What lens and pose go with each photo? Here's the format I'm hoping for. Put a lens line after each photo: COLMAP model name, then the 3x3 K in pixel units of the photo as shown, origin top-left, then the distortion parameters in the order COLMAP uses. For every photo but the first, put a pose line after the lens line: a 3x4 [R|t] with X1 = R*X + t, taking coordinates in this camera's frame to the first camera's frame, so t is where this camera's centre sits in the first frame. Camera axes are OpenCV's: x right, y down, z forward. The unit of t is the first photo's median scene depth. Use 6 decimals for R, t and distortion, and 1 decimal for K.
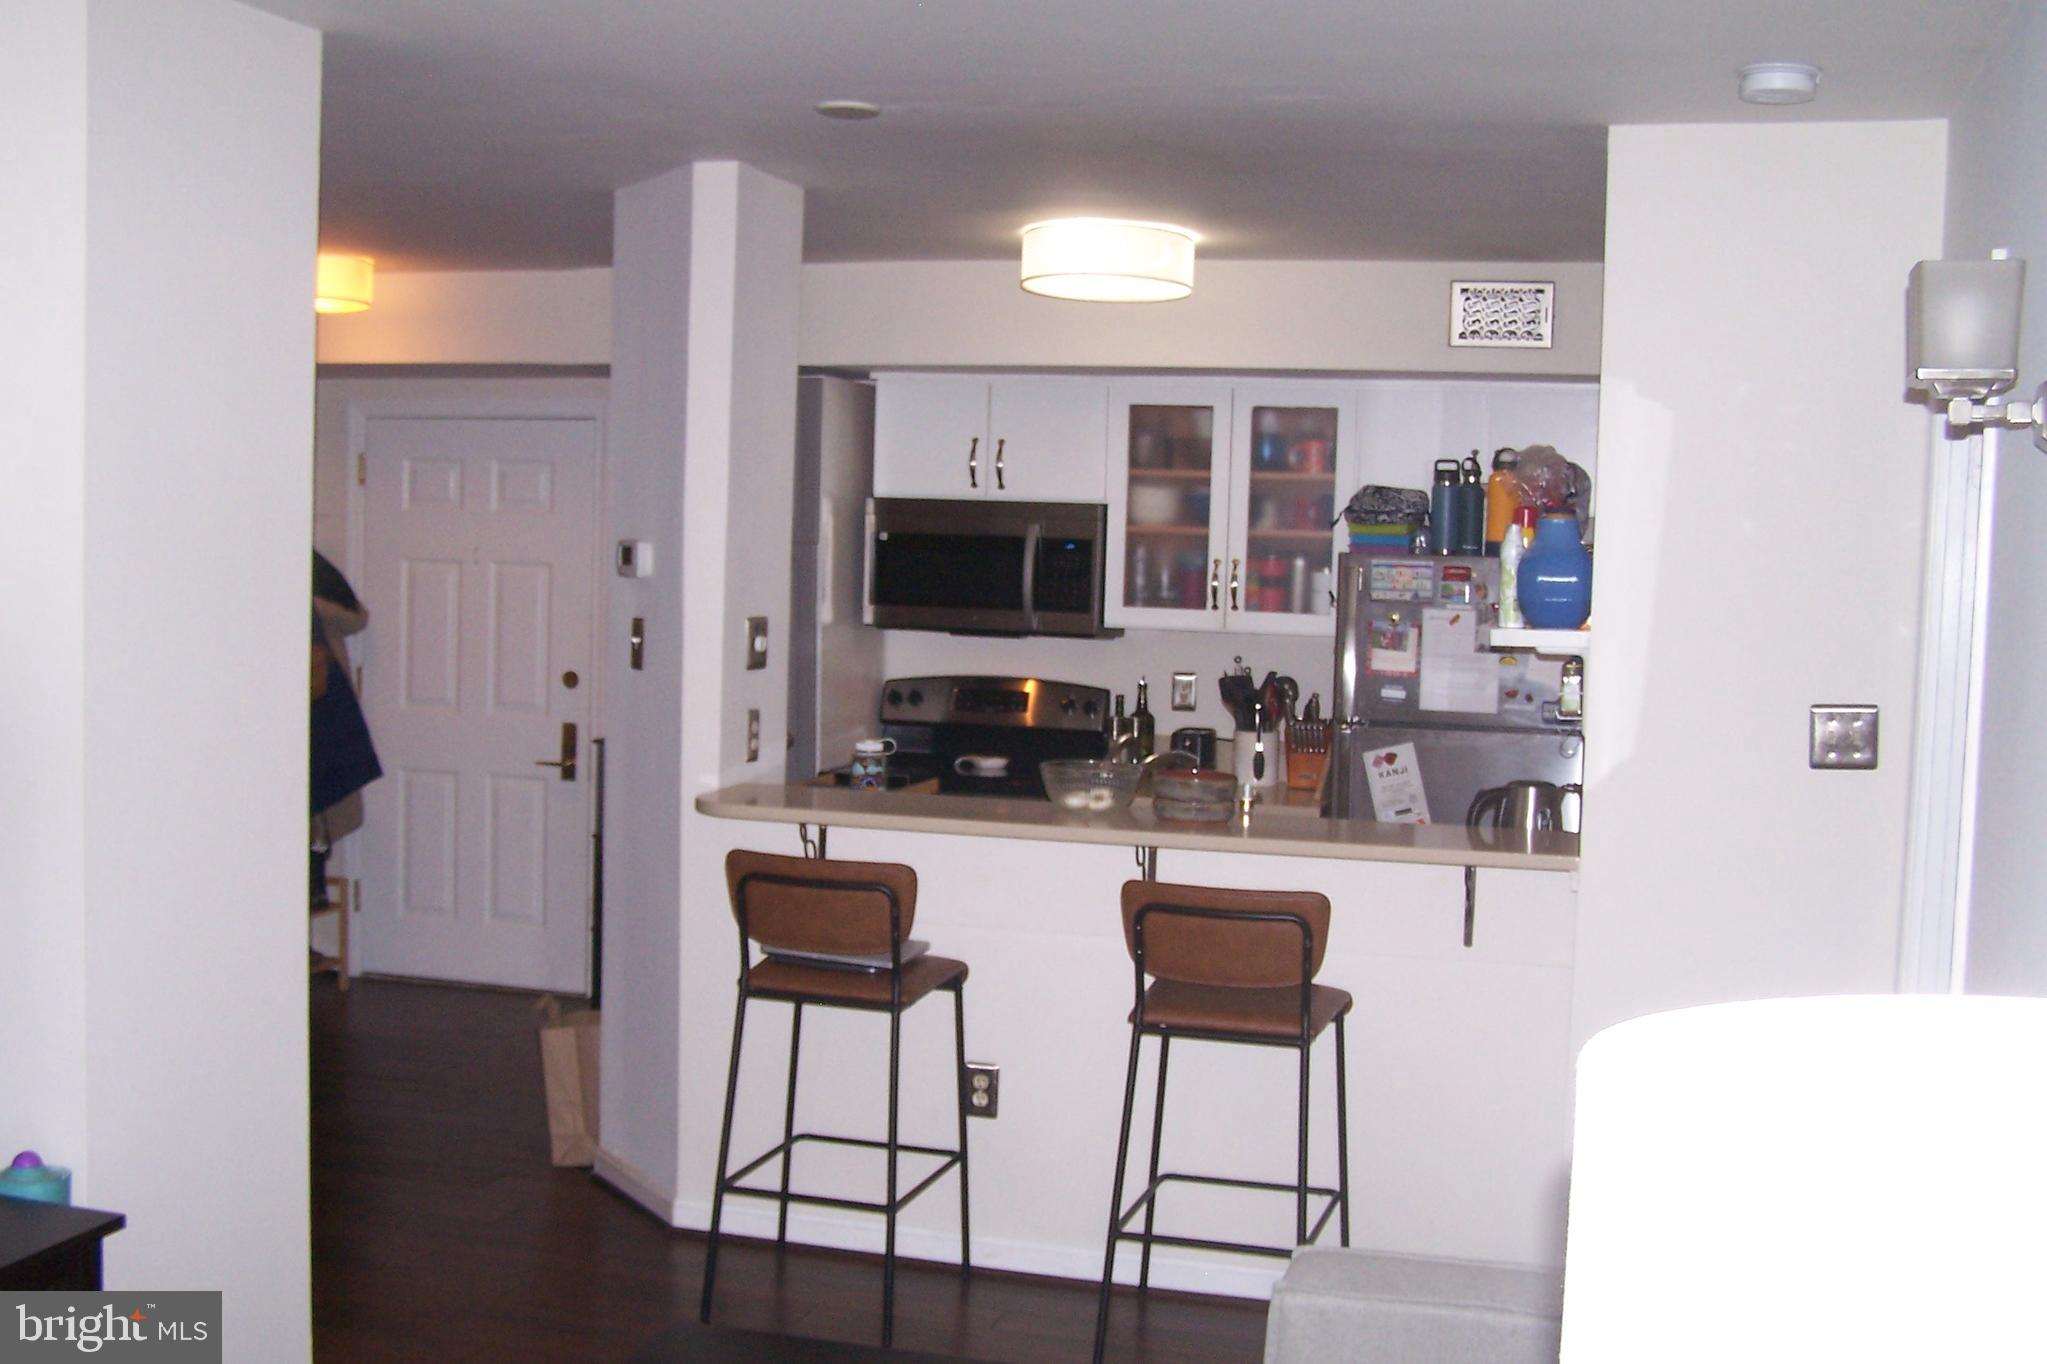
lens RADIAL K [[2324.5, 0, 1023.5], [0, 2324.5, 682.0], [0, 0, 1]] dist [-0.184907, 0.467699]
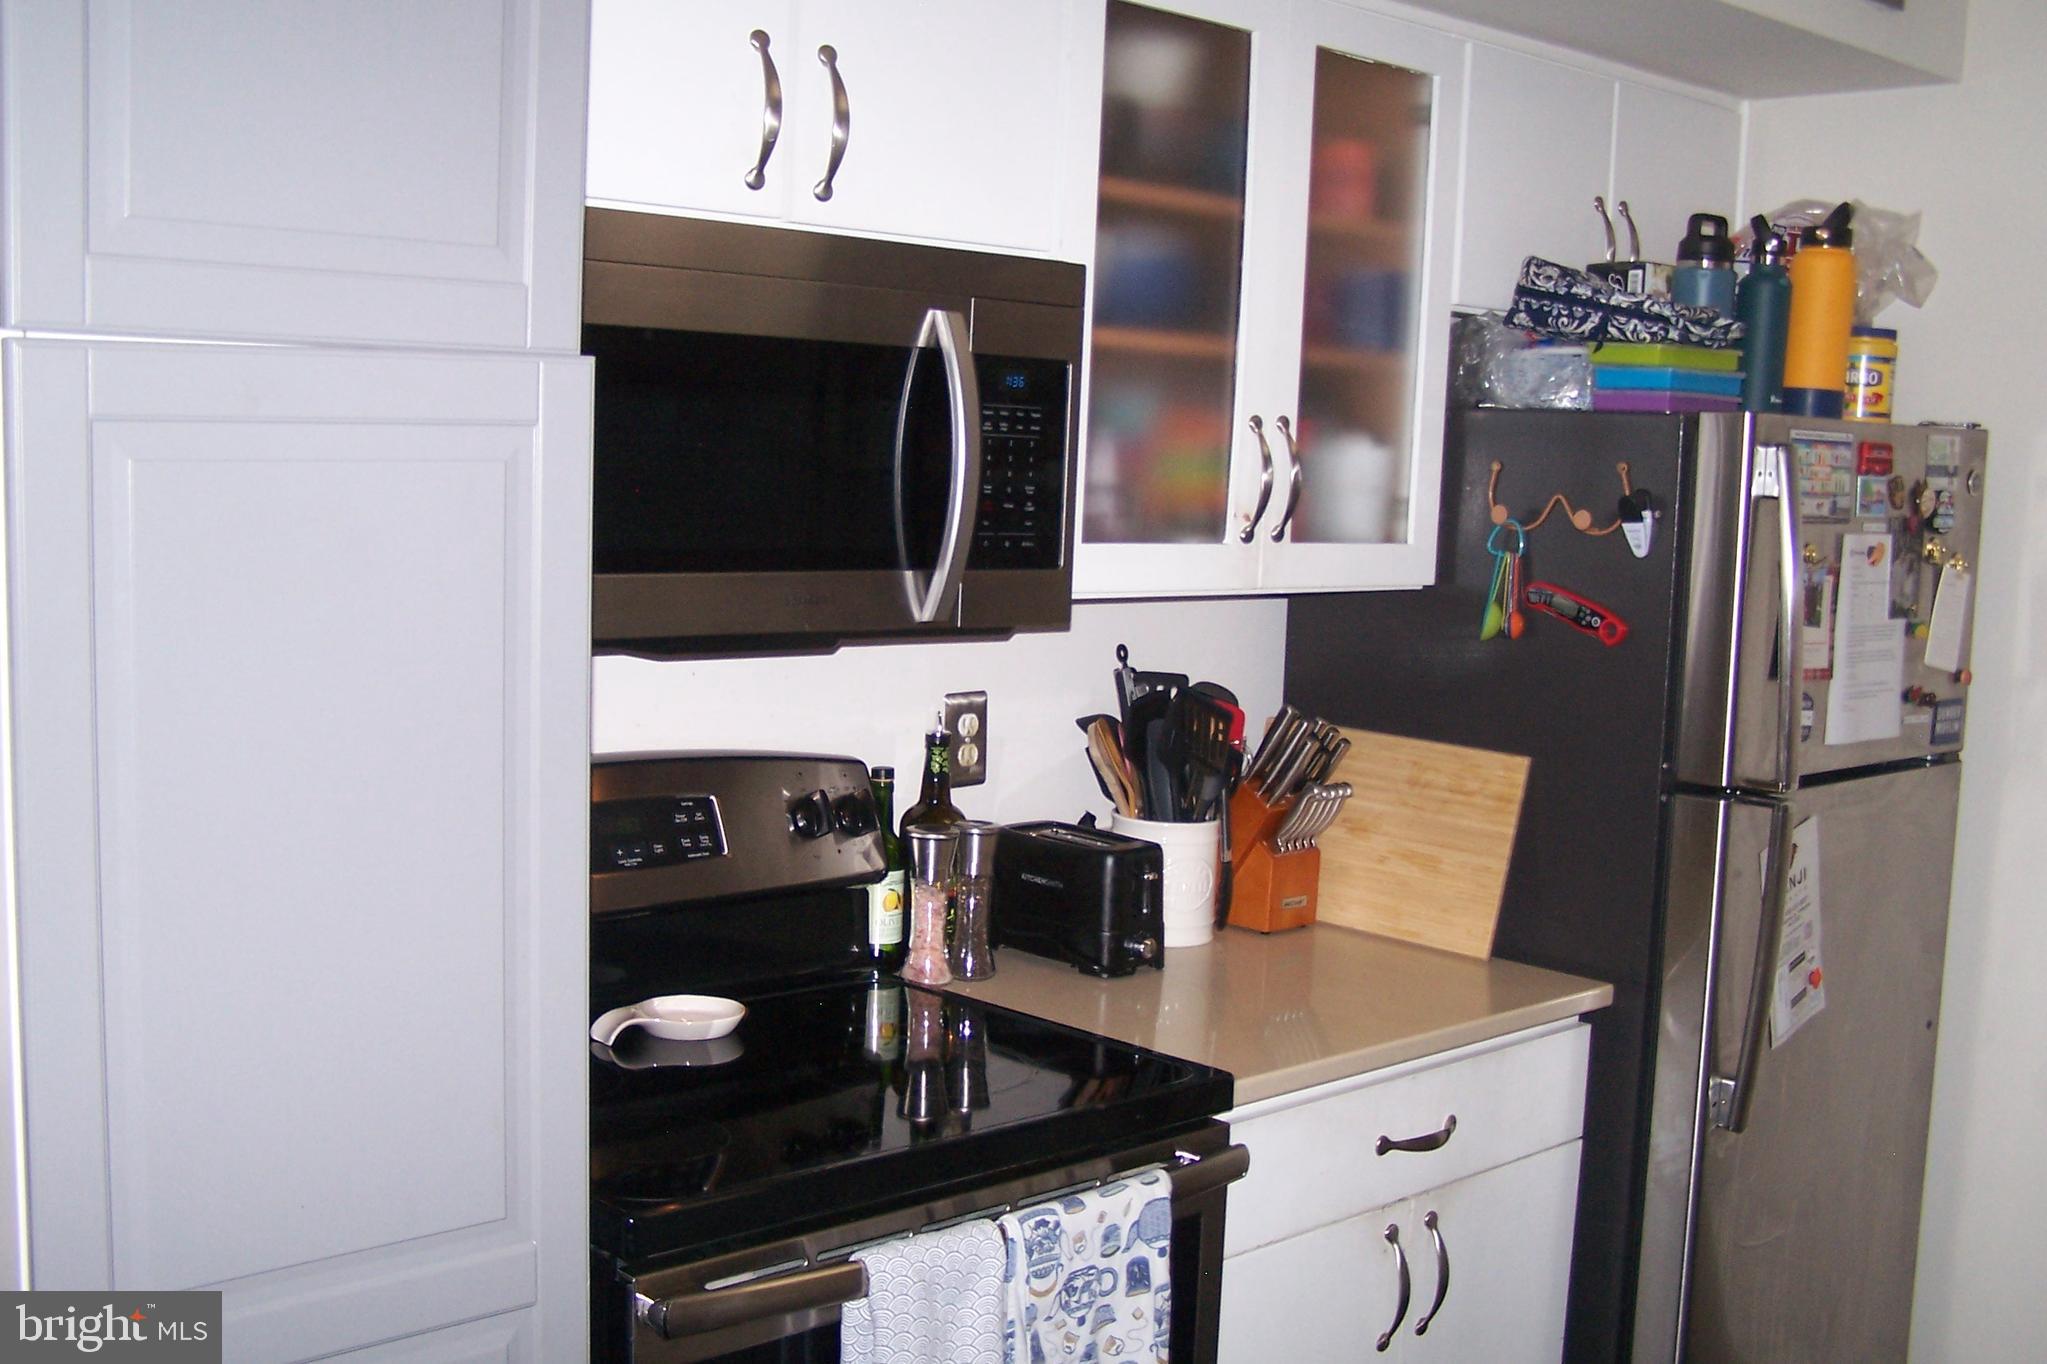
lens RADIAL K [[2324.5, 0, 1023.5], [0, 2324.5, 682.0], [0, 0, 1]] dist [-0.184907, 0.467699]
pose [[0.500276, -0.101287, 0.859922, -0.284647], [0.030666, 0.994584, 0.099308, -0.047699], [-0.865323, -0.023311, 0.500672, 0.820565]]
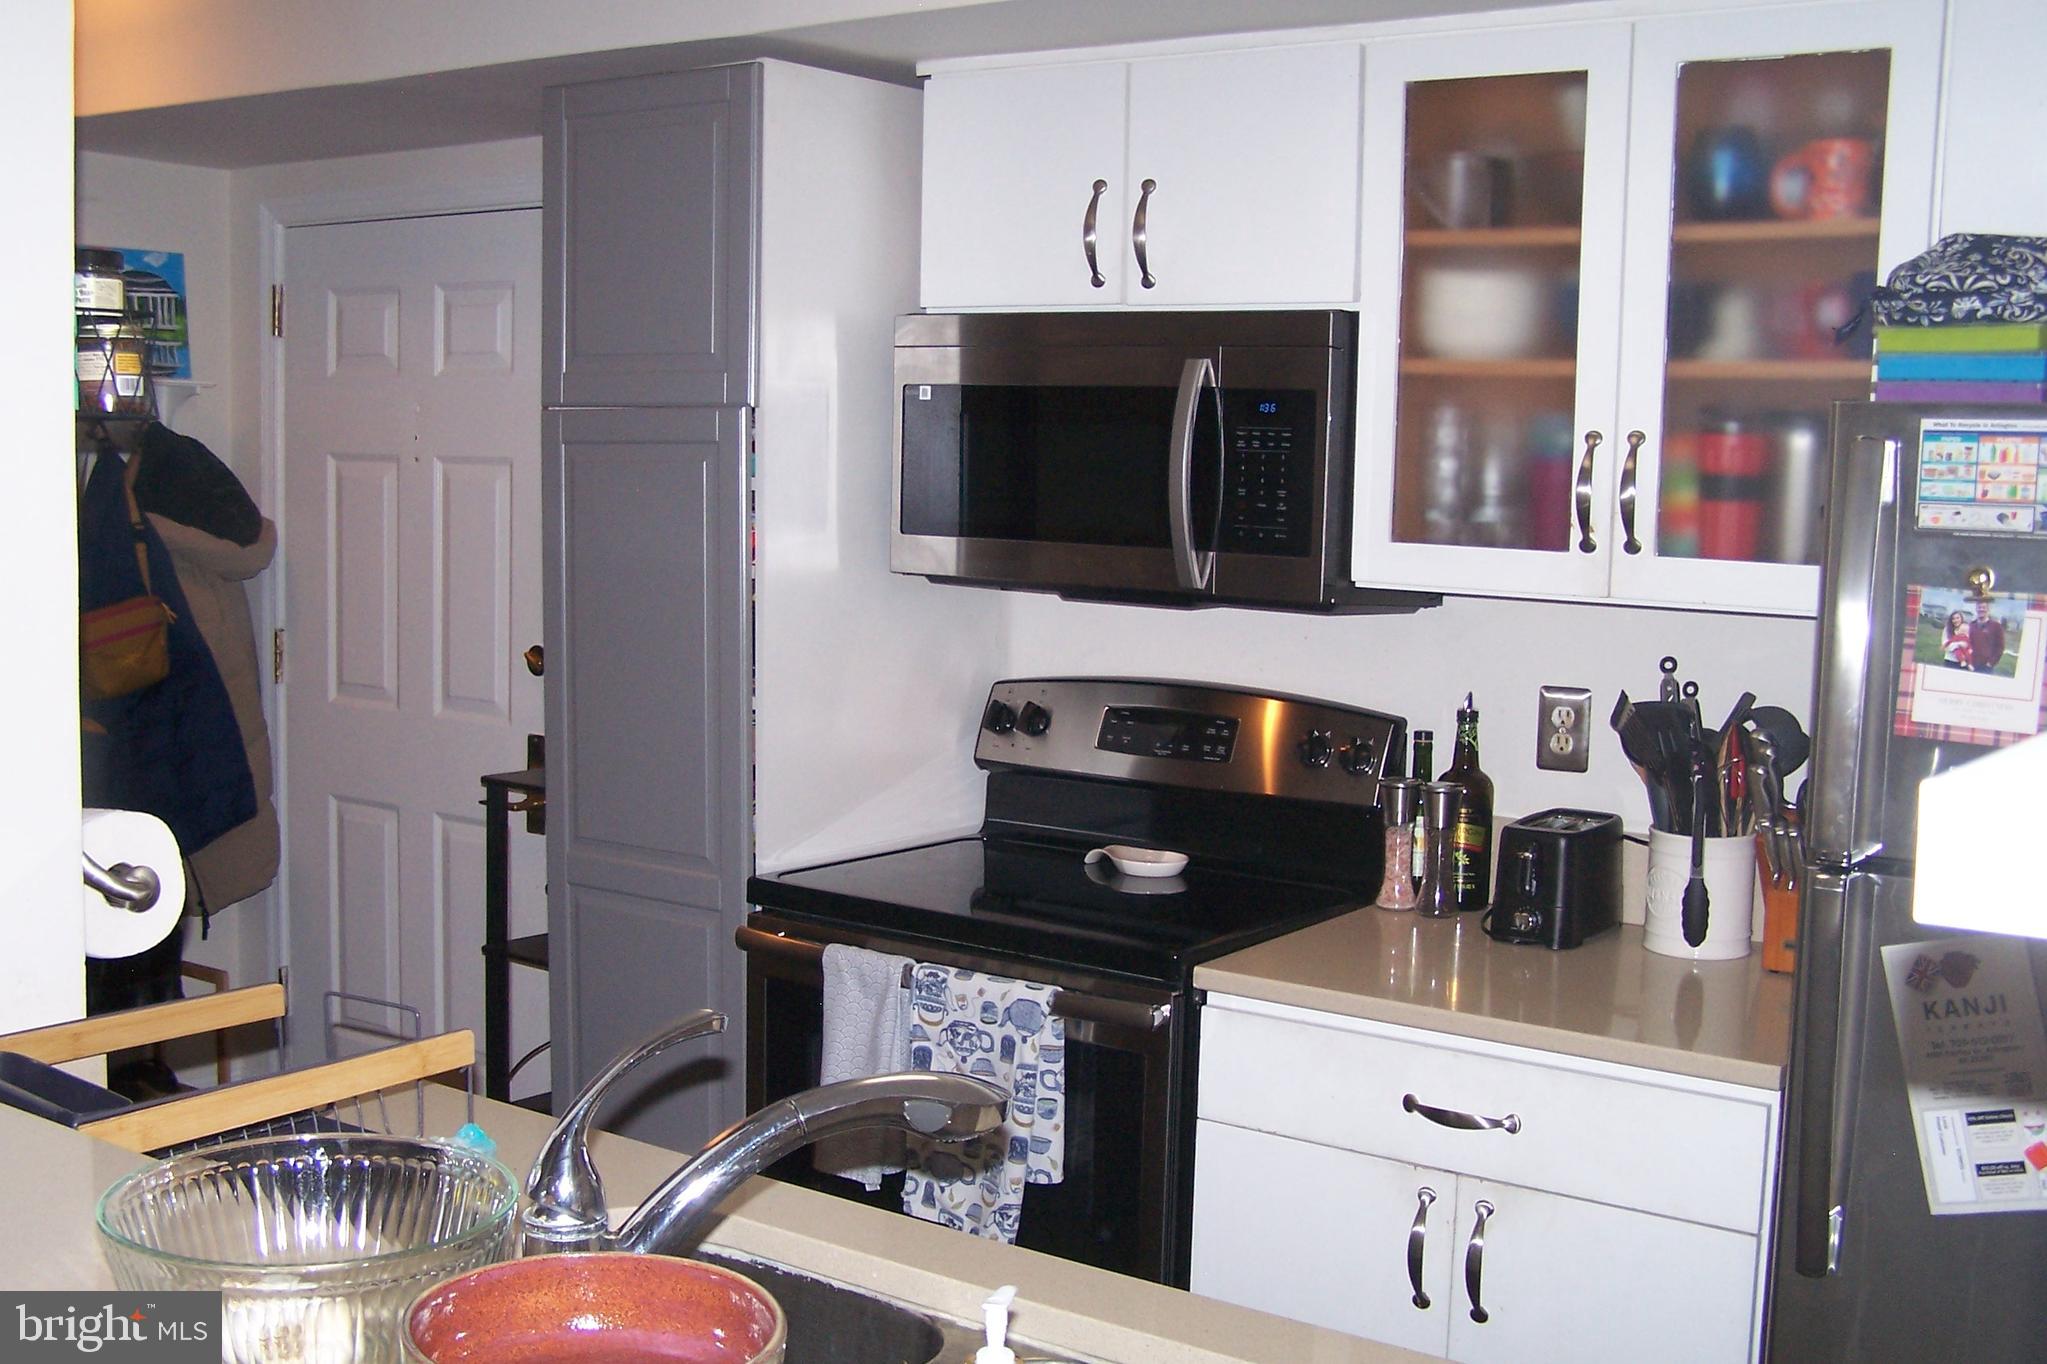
lens RADIAL K [[2324.5, 0, 1023.5], [0, 2324.5, 682.0], [0, 0, 1]] dist [-0.184907, 0.467699]
pose [[0.940406, 0.026708, -0.339004, 0.127868], [-0.016179, 0.999296, 0.033848, -0.019636], [0.339669, -0.026346, 0.940176, 0.559025]]
